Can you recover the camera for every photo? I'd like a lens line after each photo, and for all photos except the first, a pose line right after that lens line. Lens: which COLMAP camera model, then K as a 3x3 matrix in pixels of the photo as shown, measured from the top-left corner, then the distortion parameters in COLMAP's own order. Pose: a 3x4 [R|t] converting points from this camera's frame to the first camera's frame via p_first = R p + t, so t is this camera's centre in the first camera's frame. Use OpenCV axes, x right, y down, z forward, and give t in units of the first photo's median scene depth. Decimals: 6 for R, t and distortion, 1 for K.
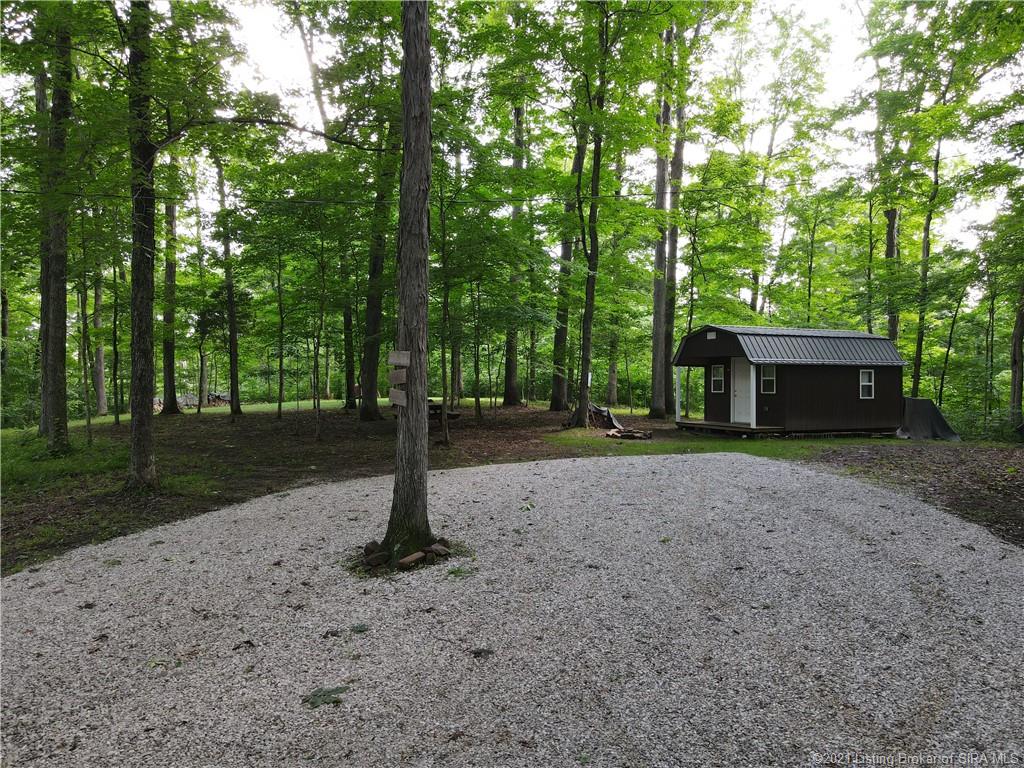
lens RADIAL K [[711.5, 0, 512.0], [0, 711.5, 384.0], [0, 0, 1]] dist [-0.000957, 0.000152]
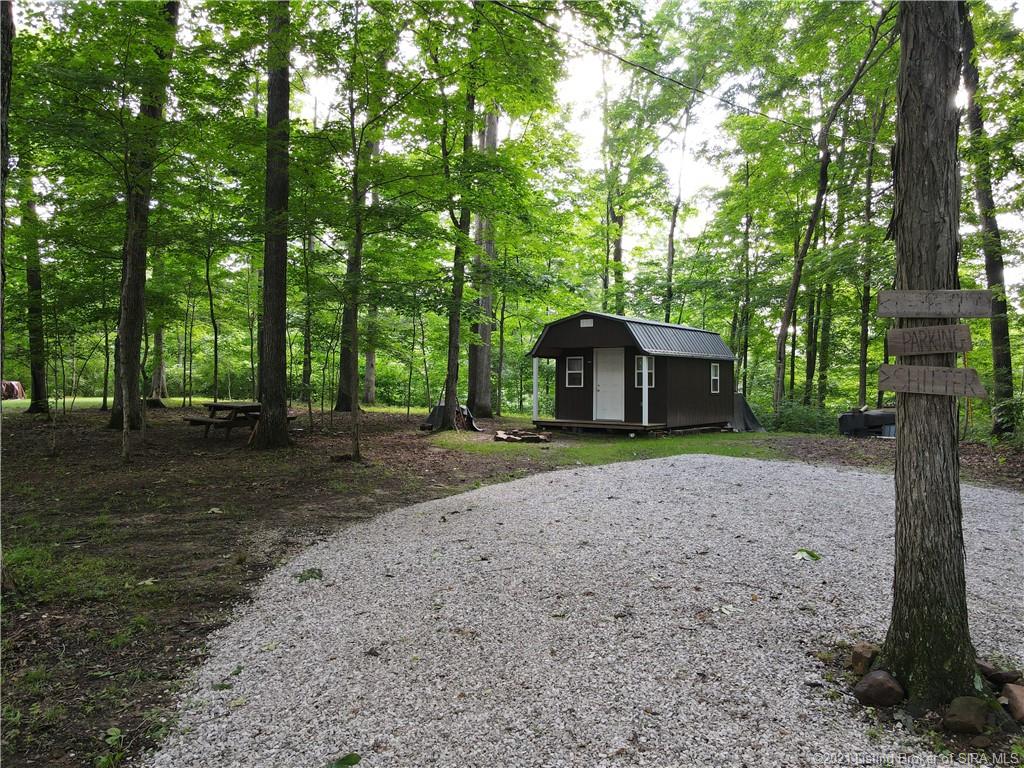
lens RADIAL K [[711.5, 0, 512.0], [0, 711.5, 384.0], [0, 0, 1]] dist [-0.000957, 0.000152]
pose [[0.898489, 0.000307, 0.438995, -0.196878], [-0.000776, 0.999999, 0.000888, 0.007870], [-0.438995, -0.001139, 0.898489, 0.240811]]
